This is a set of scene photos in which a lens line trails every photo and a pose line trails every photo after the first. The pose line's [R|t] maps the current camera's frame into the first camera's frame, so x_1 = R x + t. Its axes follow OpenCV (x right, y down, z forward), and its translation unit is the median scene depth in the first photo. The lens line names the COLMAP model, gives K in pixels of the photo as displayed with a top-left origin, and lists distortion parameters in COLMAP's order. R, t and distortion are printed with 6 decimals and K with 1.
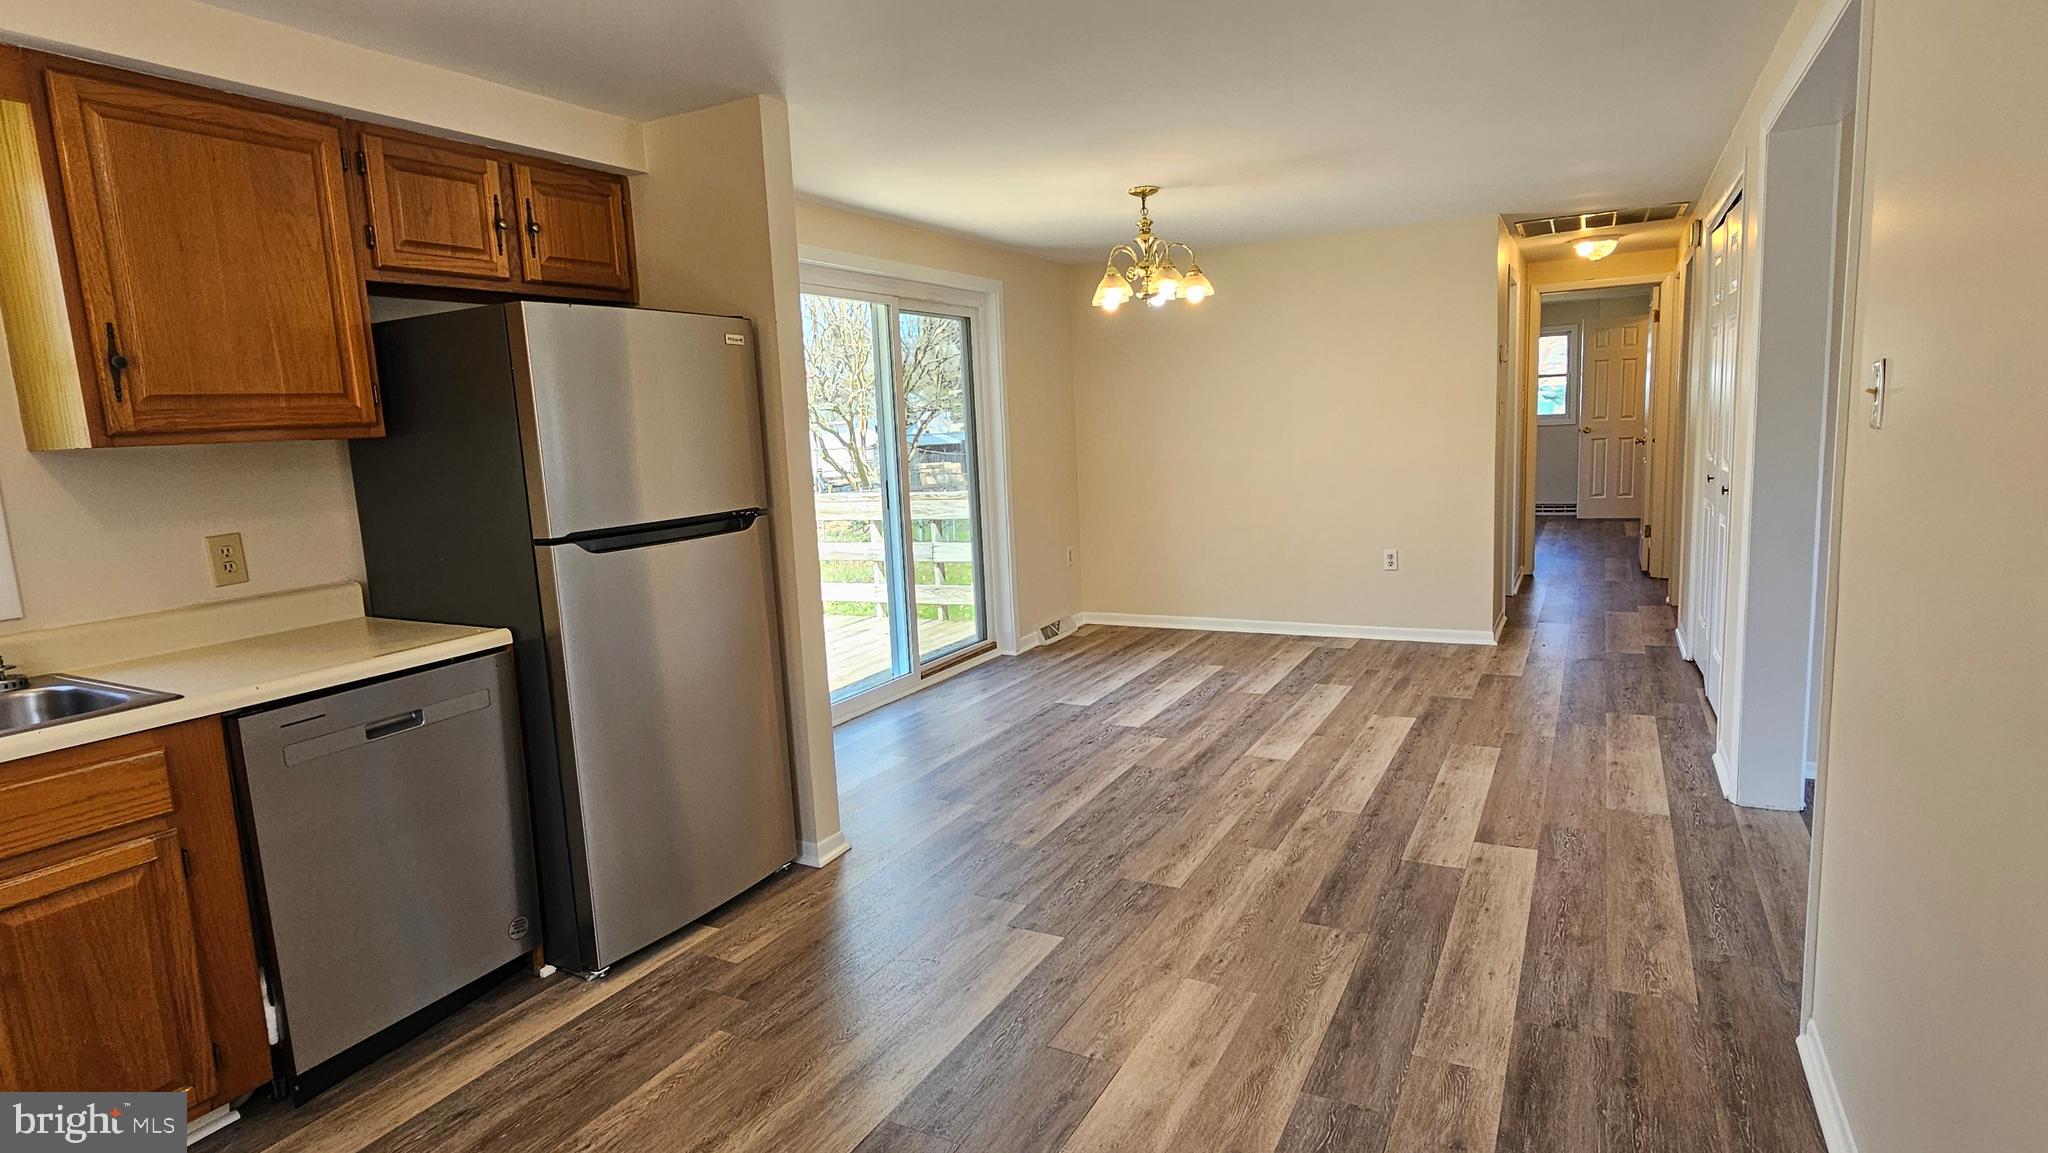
lens RADIAL K [[1080.7, 0, 1016.1], [0, 1080.7, 579.8], [0, 0, 1]] dist [-0.000617, -0.000340]
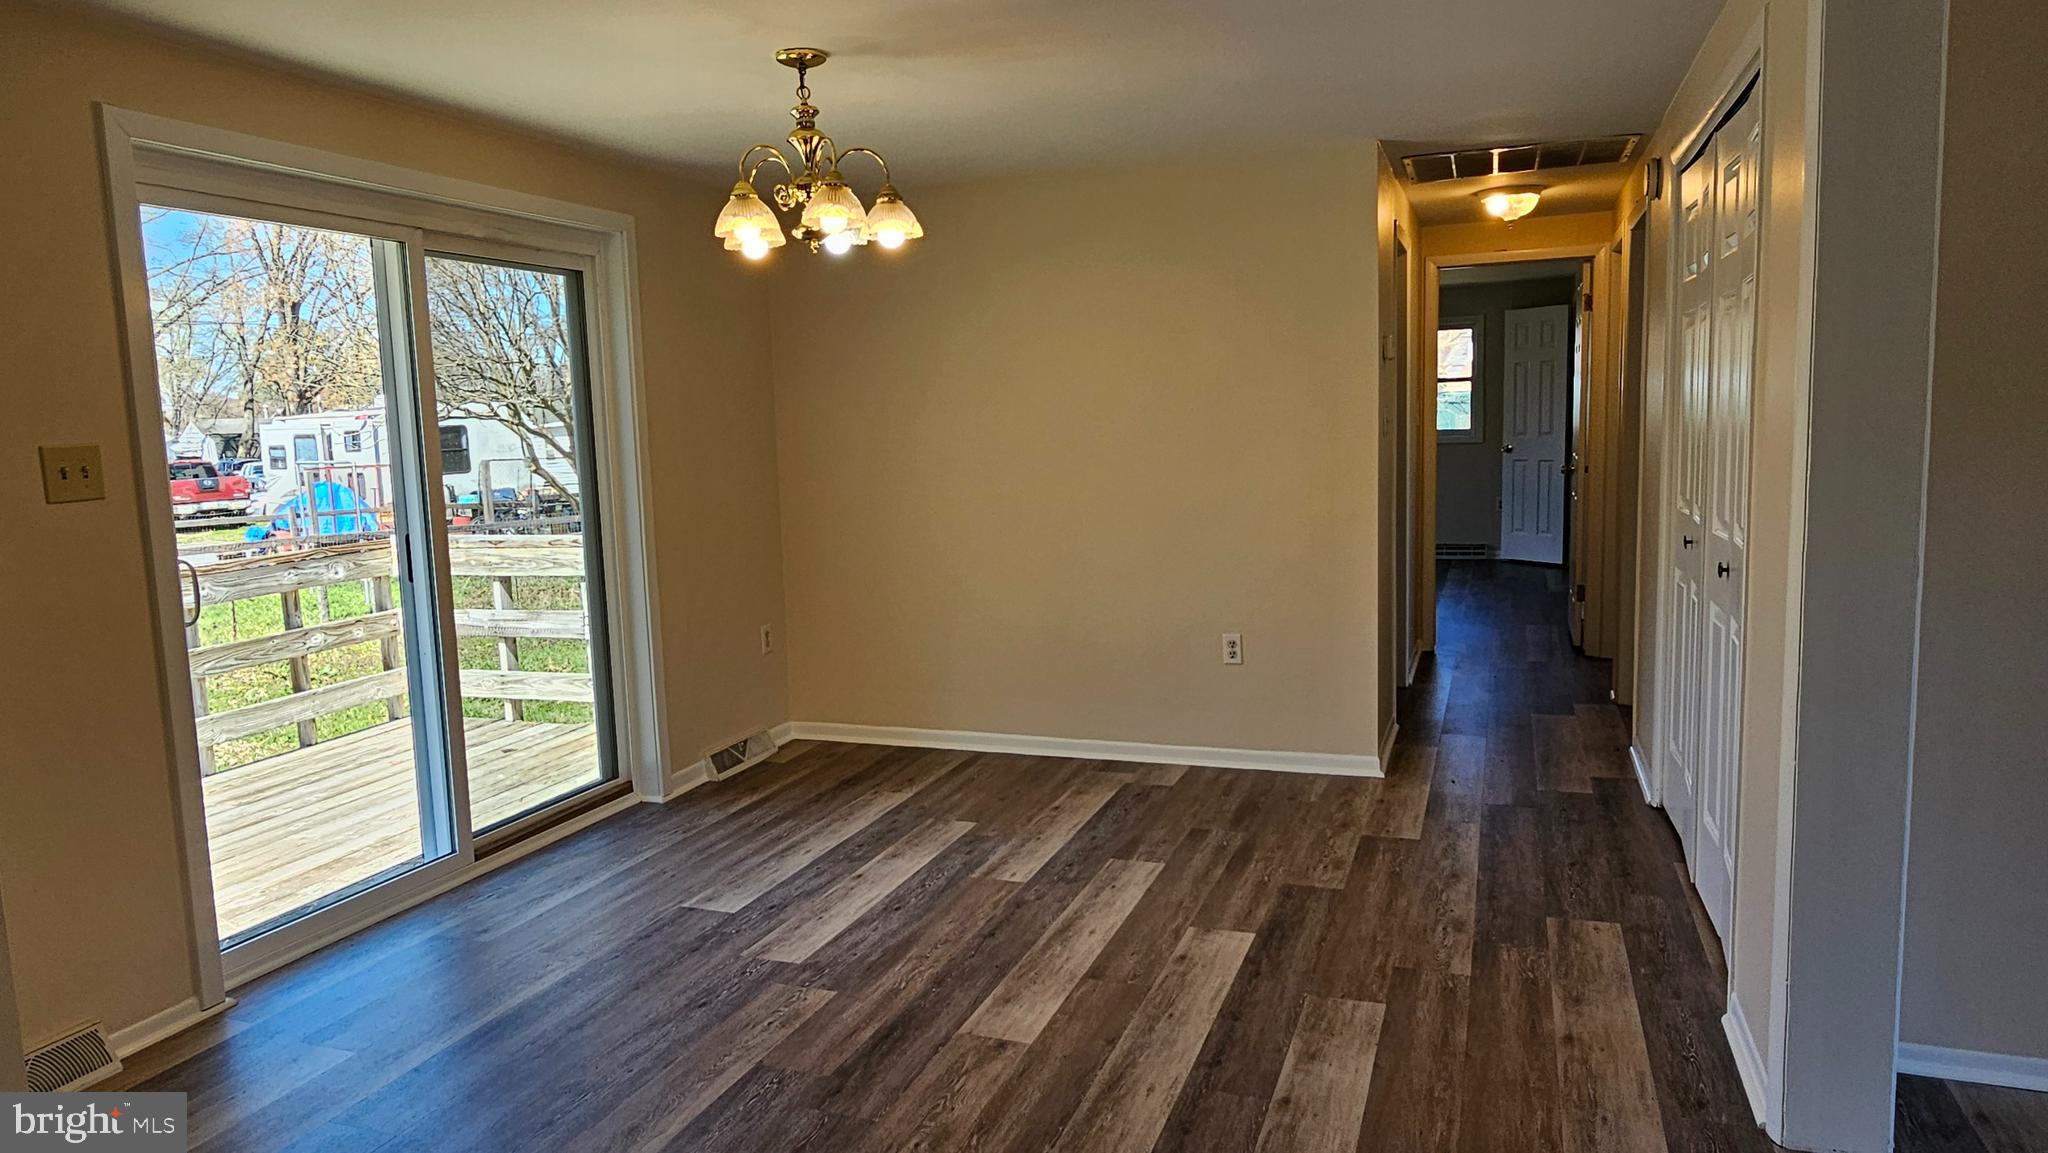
lens RADIAL K [[1315.4, 0, 1004.6], [0, 1315.4, 577.2], [0, 0, 1]] dist [-0.002586, 0.000044]
pose [[0.991493, -0.000386, 0.130163, 0.142446], [0.004203, 0.999569, -0.029054, -0.057049], [-0.130095, 0.029354, 0.991067, 0.295137]]
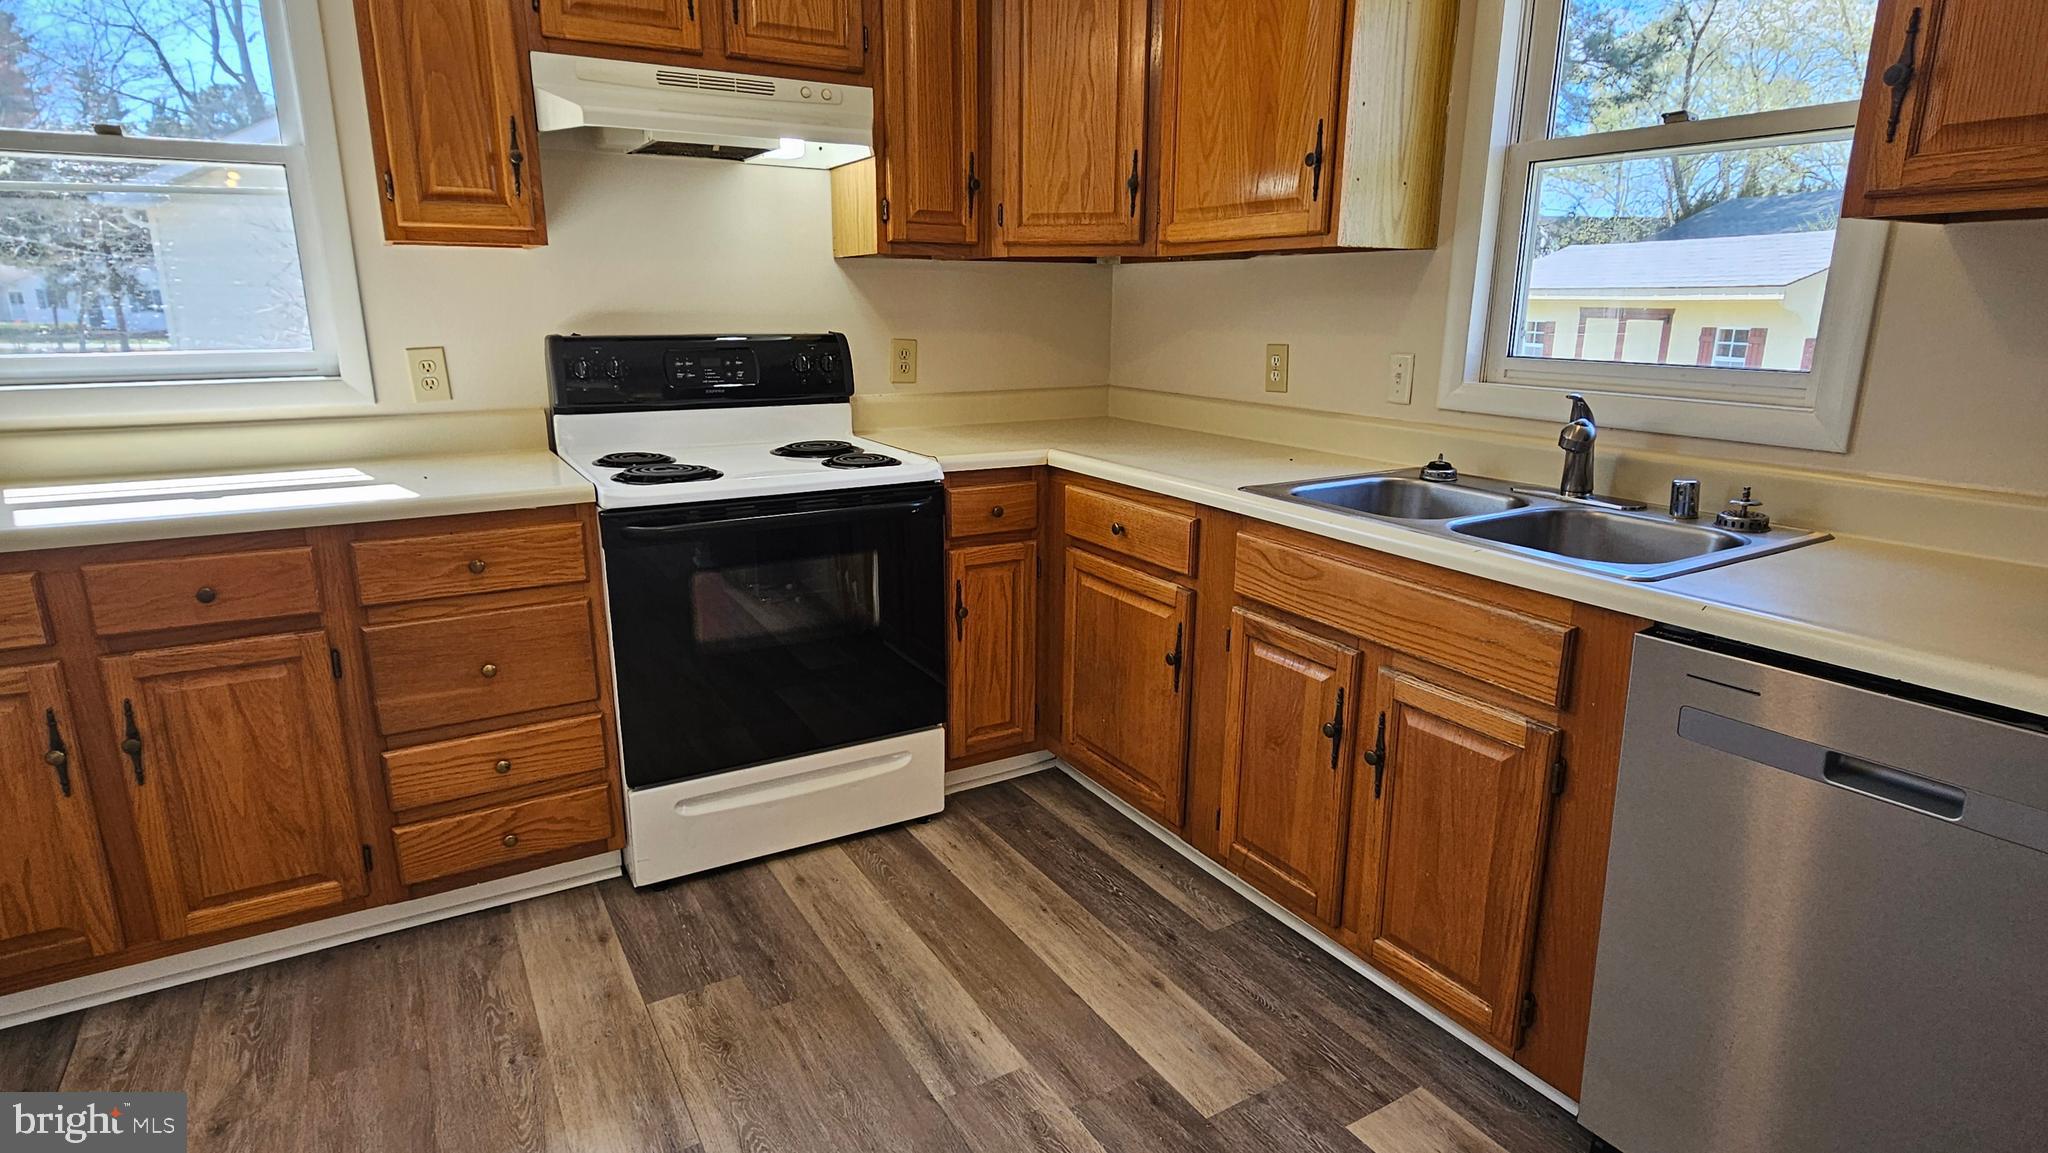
lens RADIAL K [[1080.7, 0, 1010.8], [0, 1080.7, 576.0], [0, 0, 1]] dist [-0.000617, -0.000340]
pose [[-0.523867, 0.255650, -0.812531, 0.013065], [-0.100942, 0.928545, 0.357233, -0.051646], [0.845798, 0.269161, -0.460628, 0.469309]]
